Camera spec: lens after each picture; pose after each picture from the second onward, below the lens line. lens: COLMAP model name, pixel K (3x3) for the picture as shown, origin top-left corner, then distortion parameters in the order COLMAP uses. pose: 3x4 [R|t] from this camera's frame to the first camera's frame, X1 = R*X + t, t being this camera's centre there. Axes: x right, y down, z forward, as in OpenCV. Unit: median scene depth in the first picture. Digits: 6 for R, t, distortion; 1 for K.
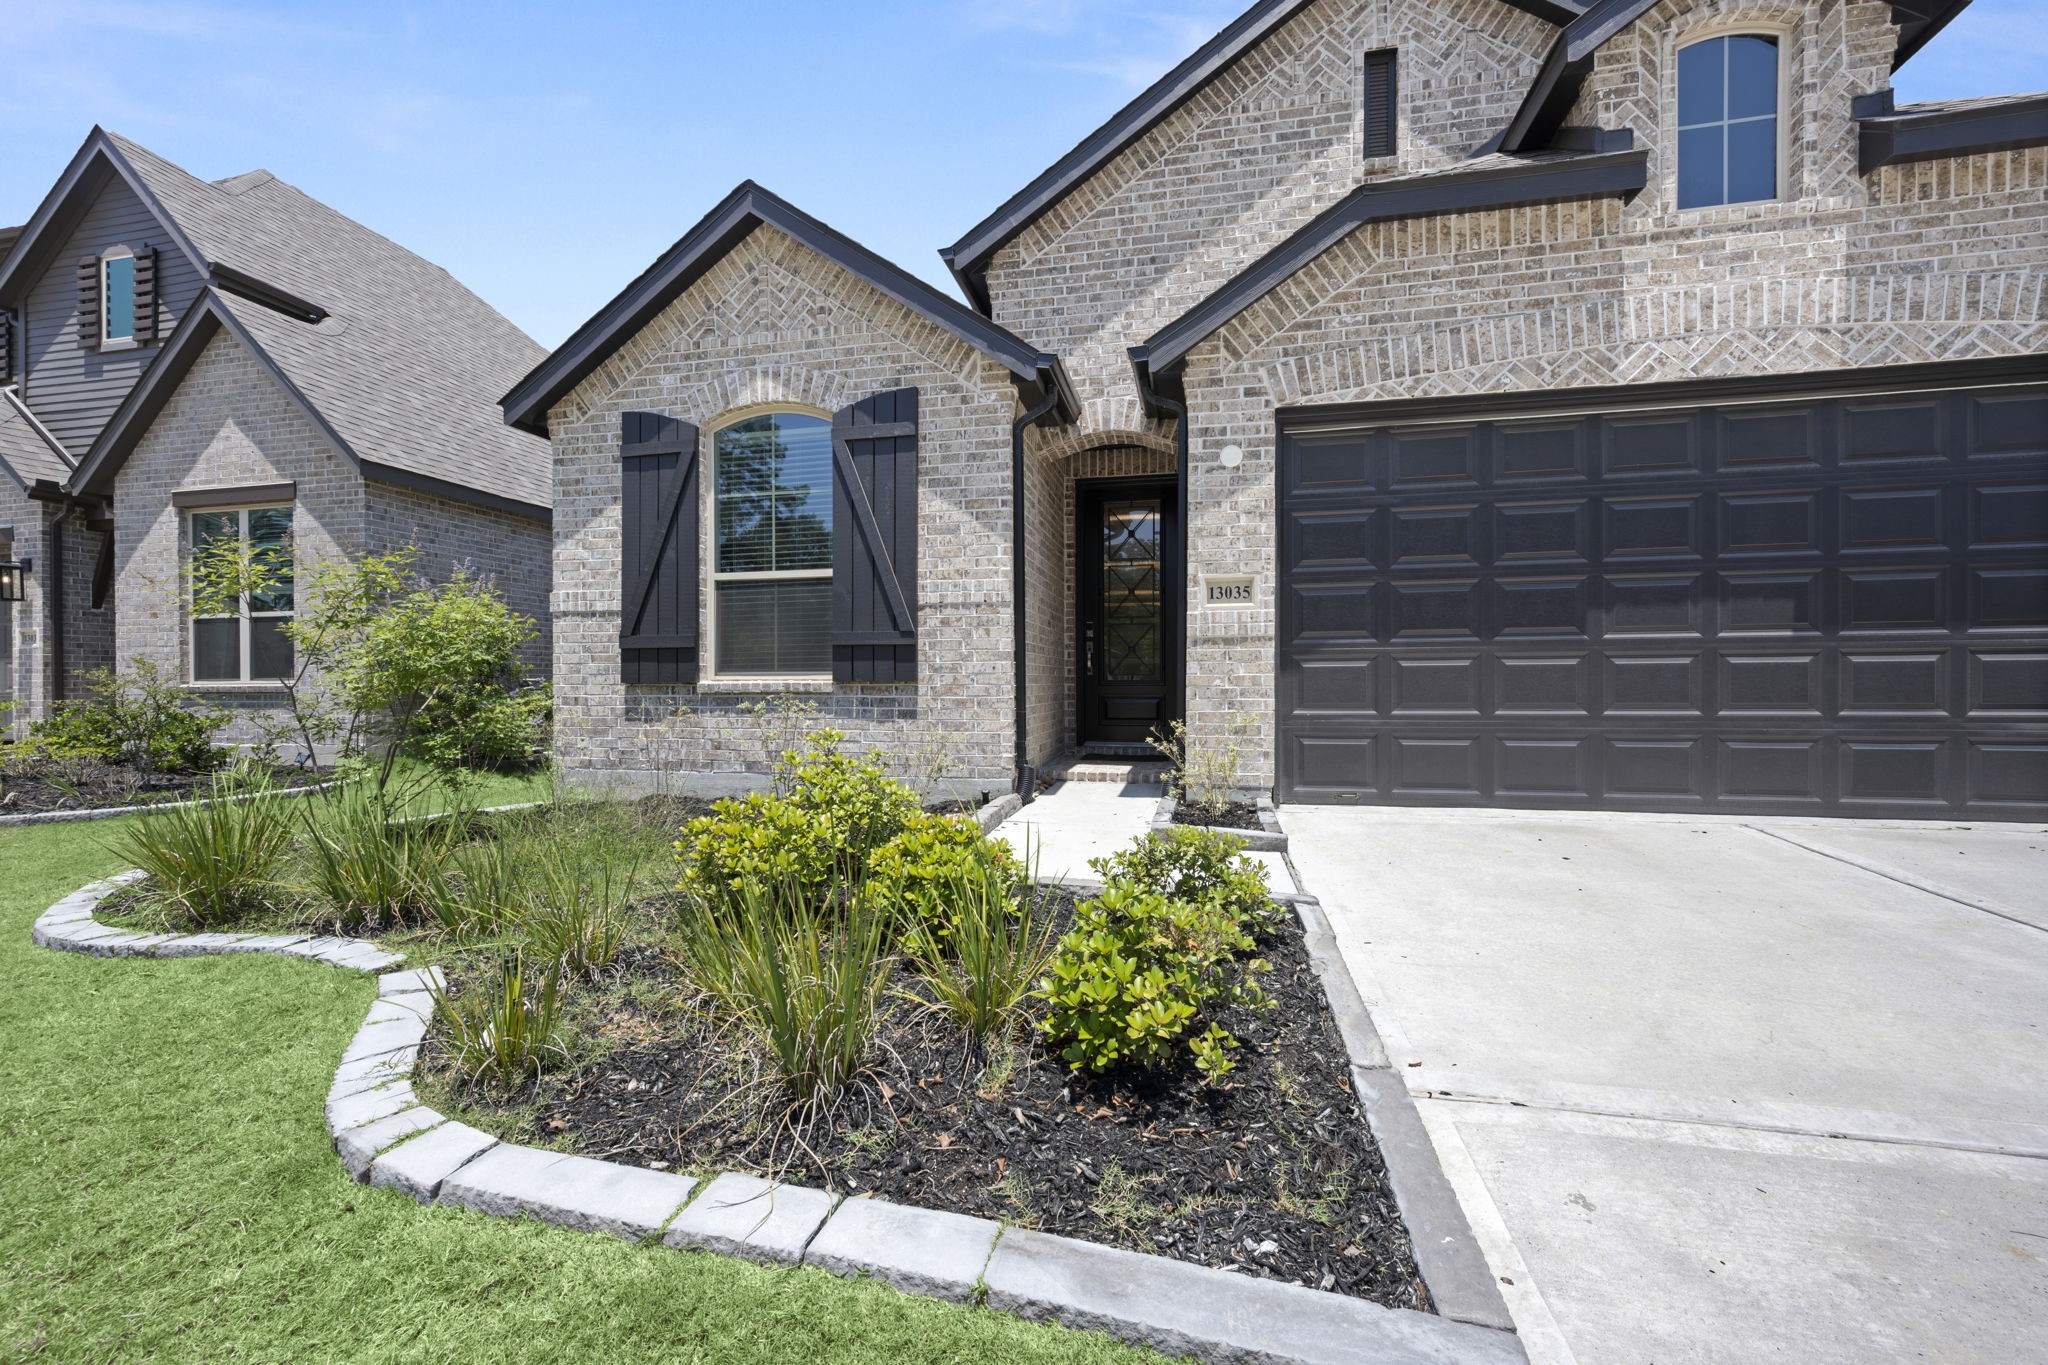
lens RADIAL K [[830.6, 0, 1014.2], [0, 830.6, 688.8], [0, 0, 1]] dist [-0.001370, 0.001160]
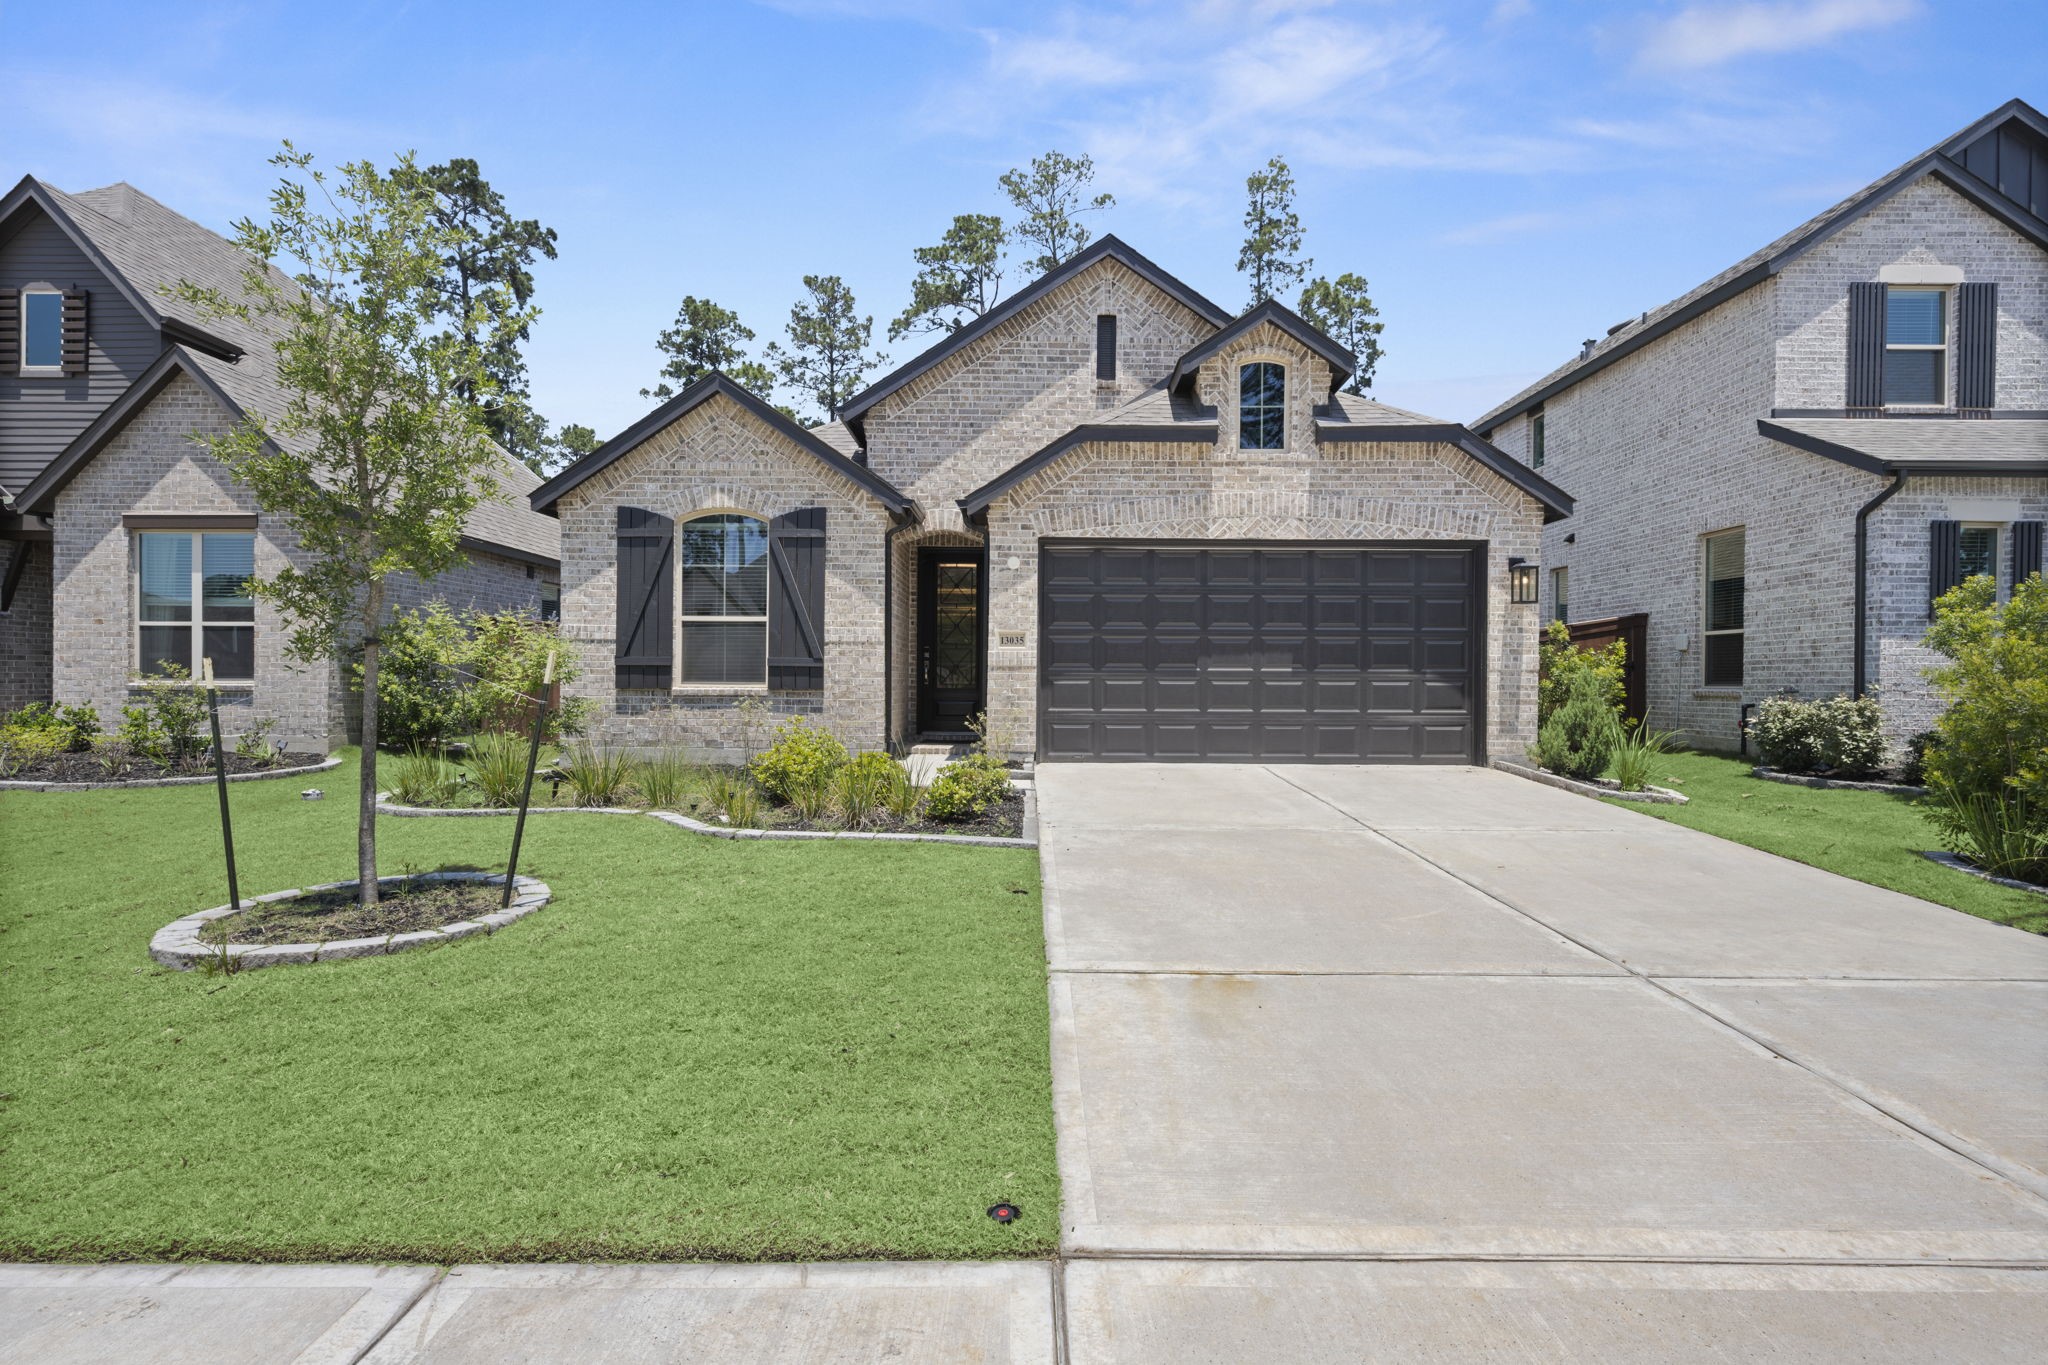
lens RADIAL K [[872.1, 0, 1026.4], [0, 872.1, 691.9], [0, 0, 1]] dist [0.001406, -0.000458]
pose [[0.975593, 0.009461, 0.219385, -0.104828], [-0.009496, 0.999955, -0.000896, -0.006315], [-0.219383, -0.001209, 0.975638, -0.744713]]
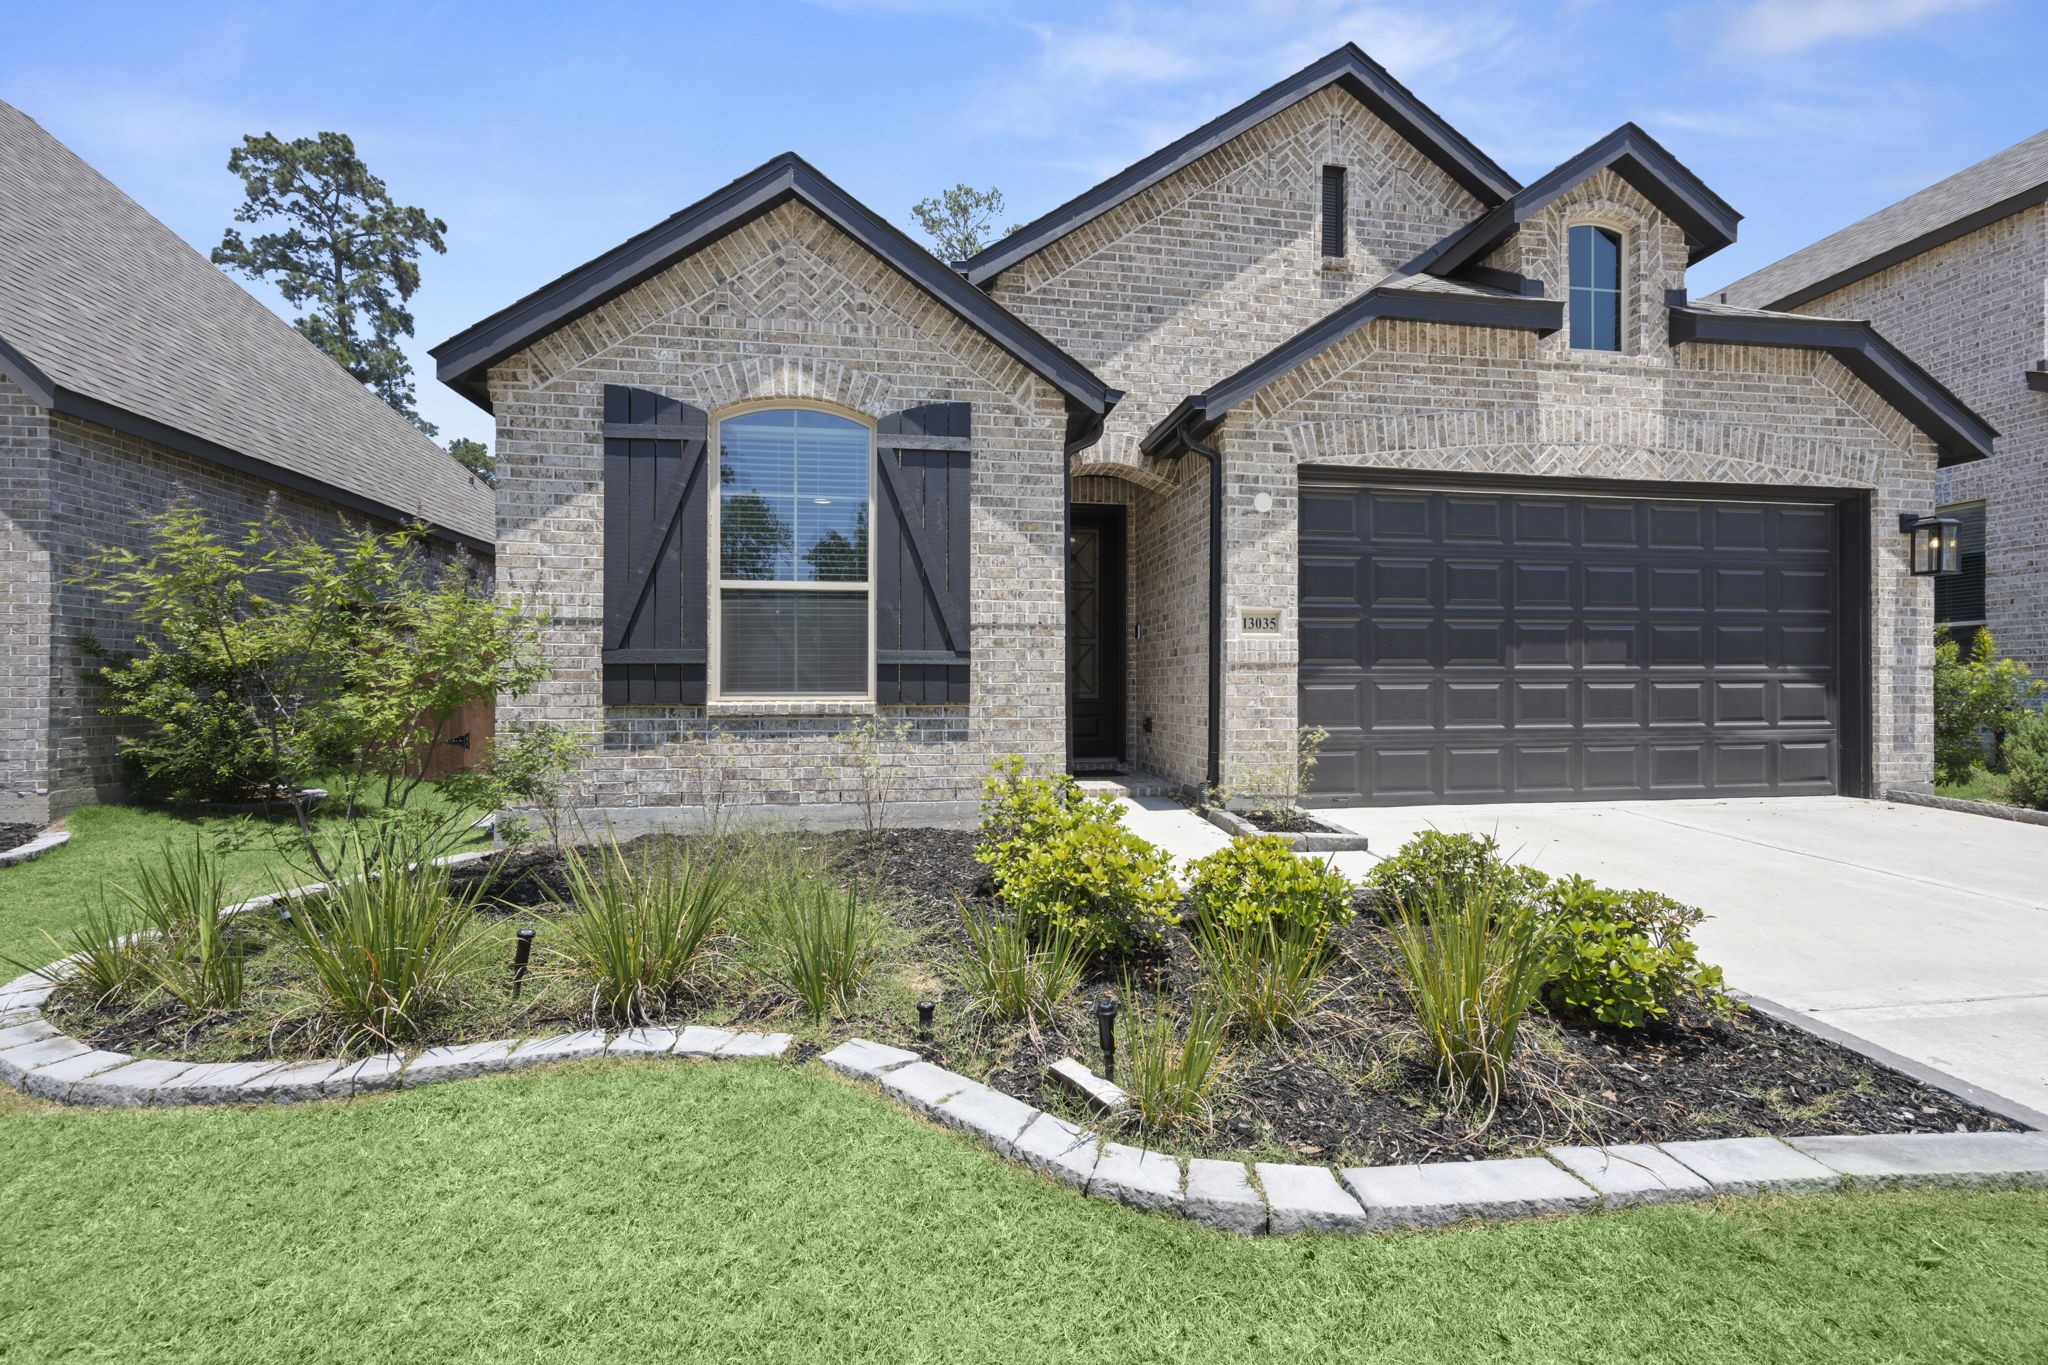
lens RADIAL K [[830.6, 0, 1073.2], [0, 830.6, 696.7], [0, 0, 1]] dist [-0.001370, 0.001160]
pose [[0.931833, 0.000671, 0.362887, -0.360866], [0.001679, 0.999980, -0.006161, -0.009657], [-0.362884, 0.006350, 0.931813, 0.043241]]
